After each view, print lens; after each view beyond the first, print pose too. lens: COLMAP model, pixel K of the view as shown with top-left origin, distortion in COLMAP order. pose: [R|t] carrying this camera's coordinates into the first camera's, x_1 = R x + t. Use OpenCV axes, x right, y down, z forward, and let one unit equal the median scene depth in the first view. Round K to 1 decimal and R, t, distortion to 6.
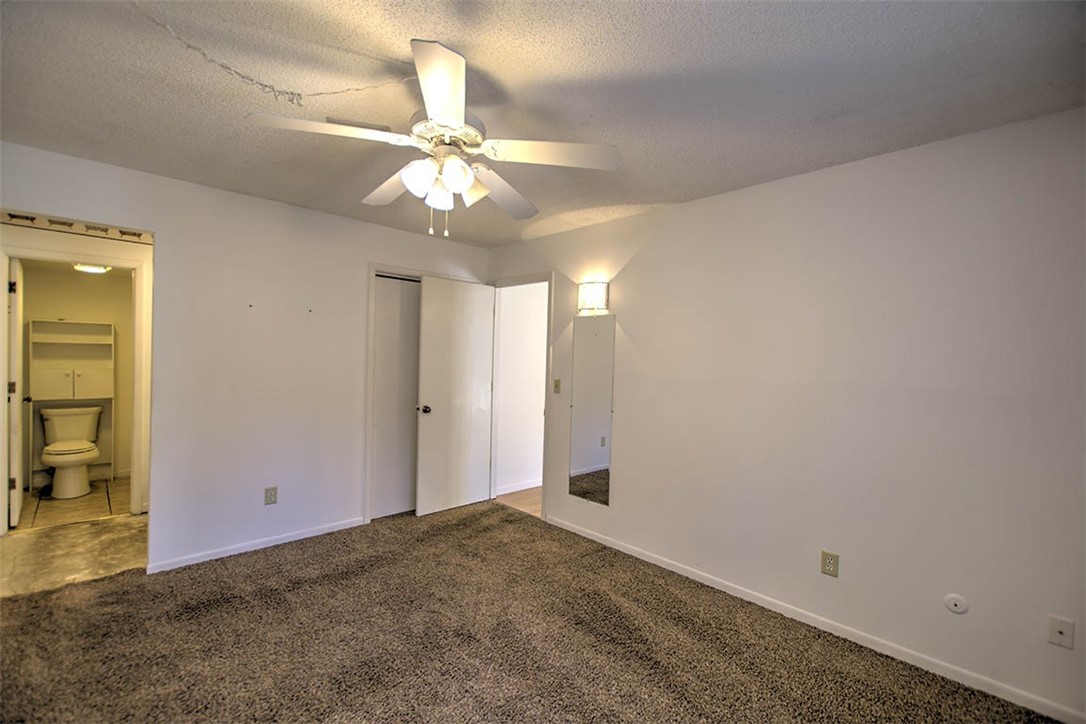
lens RADIAL K [[468.3, 0, 542.9], [0, 468.3, 364.4], [0, 0, 1]] dist [-0.004871, -0.000934]
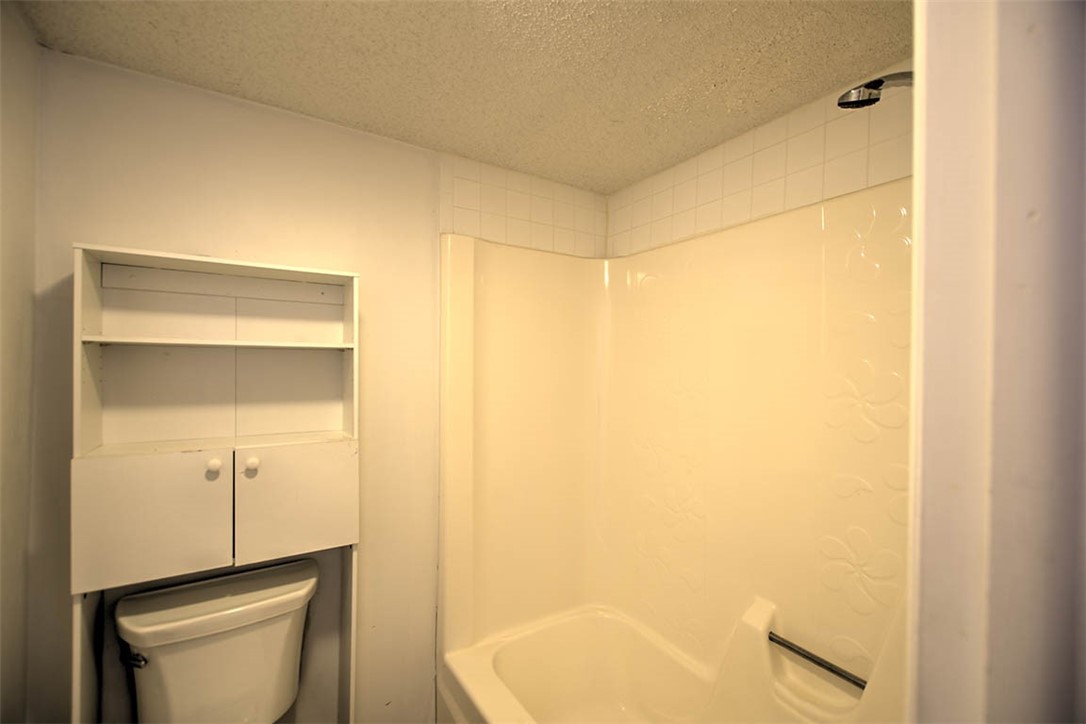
lens RADIAL K [[463.9, 0, 540.5], [0, 463.9, 365.1], [0, 0, 1]] dist [0.020995, -0.018320]
pose [[0.977164, -0.009731, -0.212265, -0.808260], [0.004292, 0.999651, -0.026070, -0.027800], [0.212445, 0.024564, 0.976864, 0.803762]]
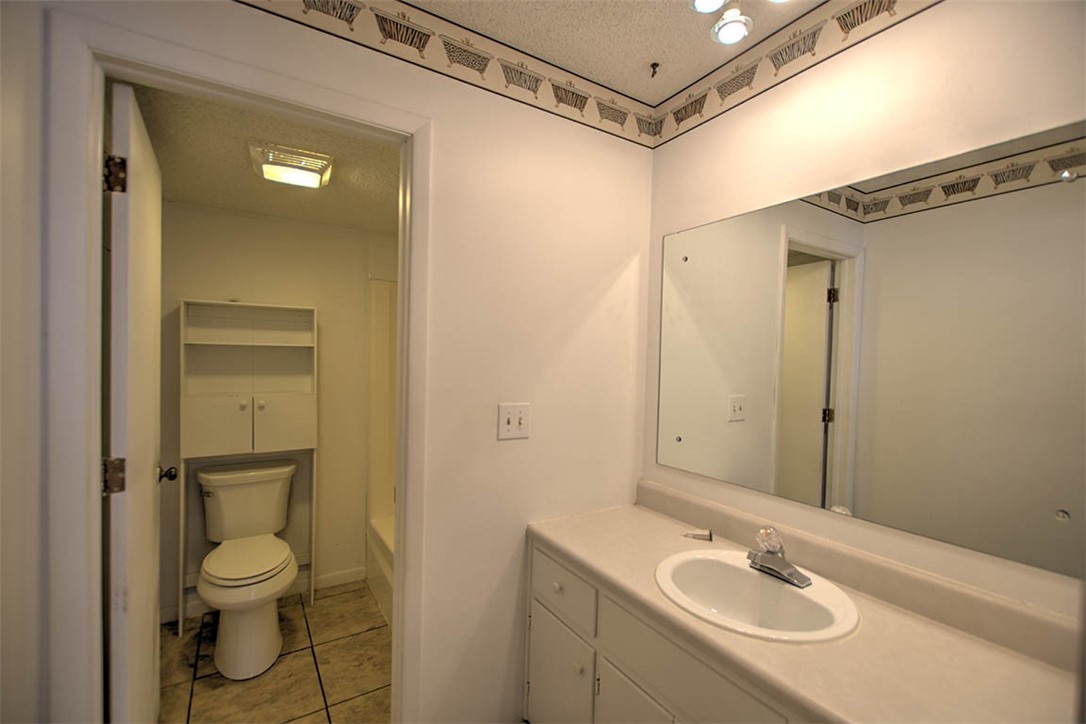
lens RADIAL K [[463.9, 0, 540.5], [0, 463.9, 365.1], [0, 0, 1]] dist [0.020995, -0.018320]
pose [[0.978211, 0.000305, -0.207614, -0.599776], [-0.001670, 0.999978, -0.006397, -0.021116], [0.207607, 0.006604, 0.978190, 0.570362]]
